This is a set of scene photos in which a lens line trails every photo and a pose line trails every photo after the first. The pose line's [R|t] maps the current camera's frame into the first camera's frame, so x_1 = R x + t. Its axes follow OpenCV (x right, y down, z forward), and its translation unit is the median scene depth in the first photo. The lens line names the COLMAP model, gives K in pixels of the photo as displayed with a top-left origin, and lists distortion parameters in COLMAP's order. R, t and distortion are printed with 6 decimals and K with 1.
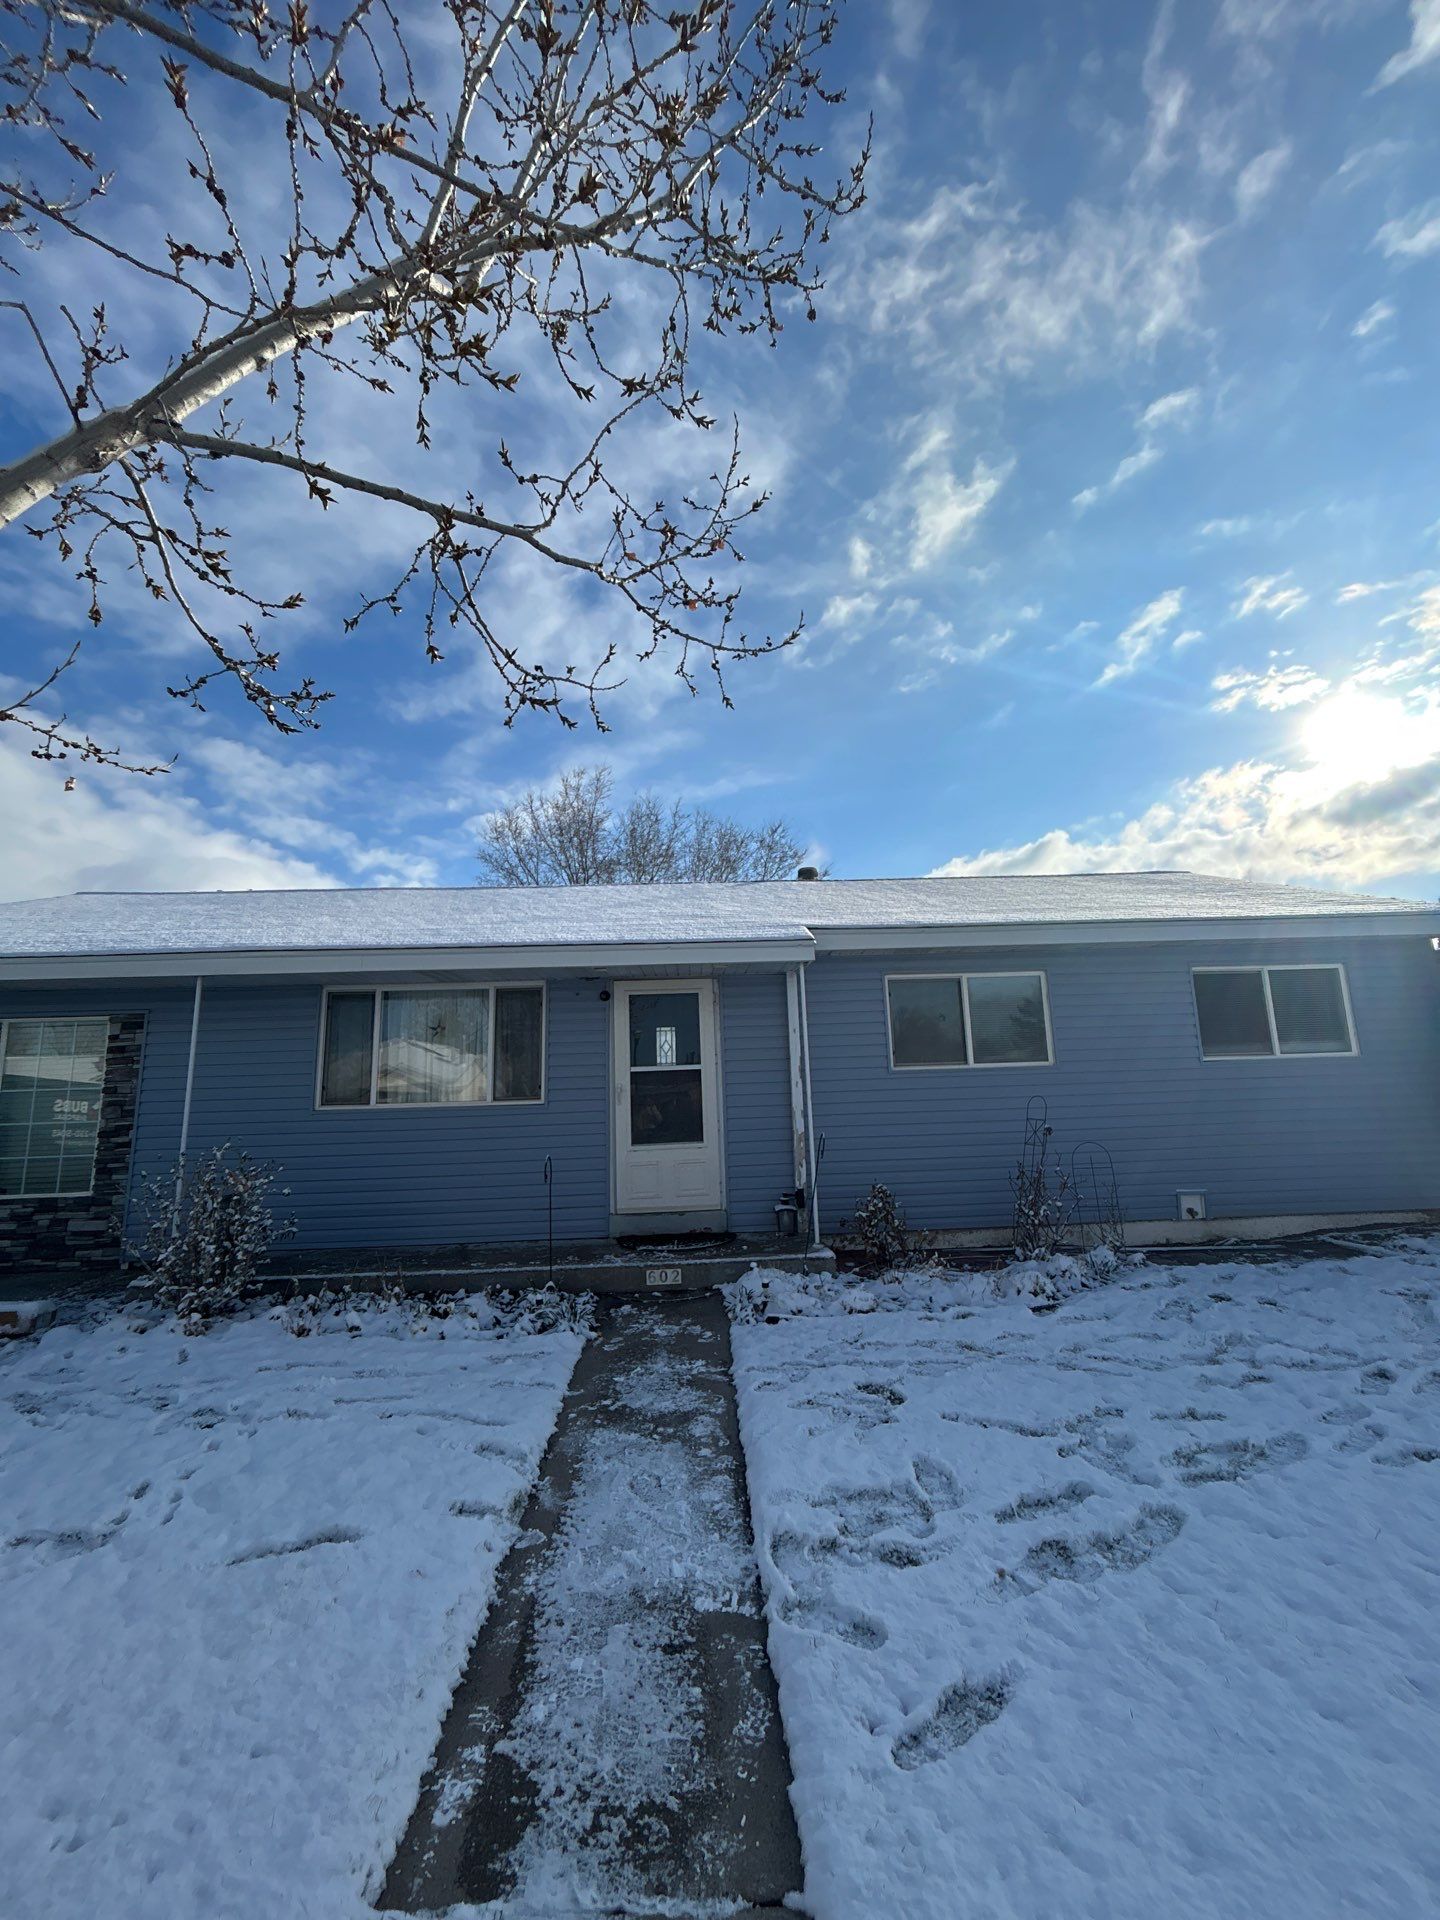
lens RADIAL K [[765.9, 0, 721.9], [0, 765.9, 953.9], [0, 0, 1]] dist [-0.004475, -0.000197]
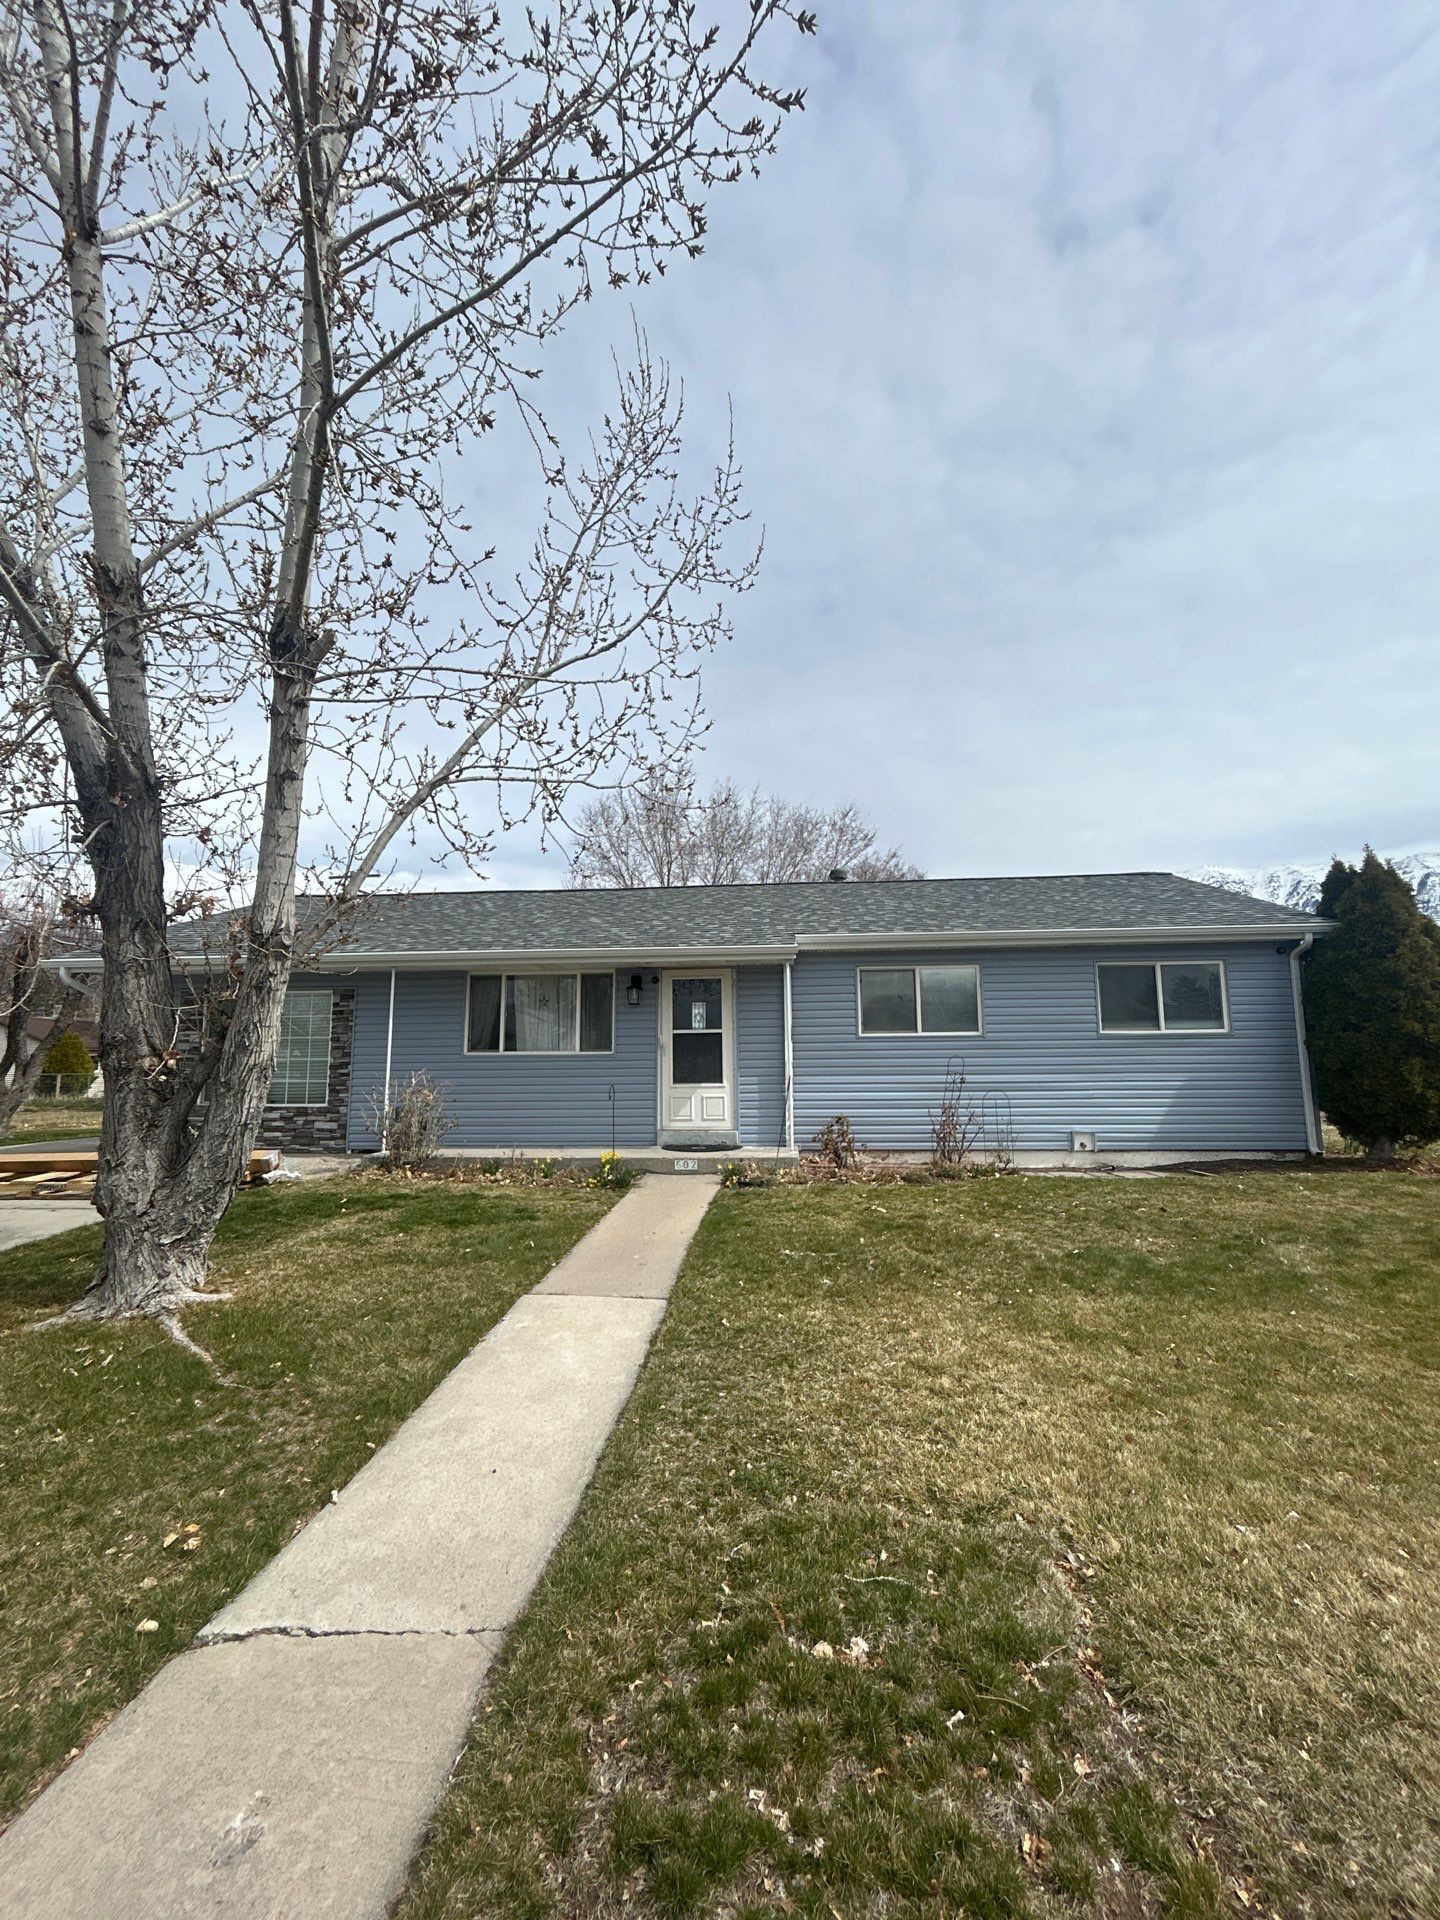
lens RADIAL K [[765.9, 0, 719.5], [0, 765.9, 959.8], [0, 0, 1]] dist [-0.004475, -0.000197]
pose [[0.992194, 0.007855, -0.124456, 0.143614], [-0.001966, 0.998875, 0.047371, -0.051443], [0.124688, -0.046757, 0.991094, -0.402259]]
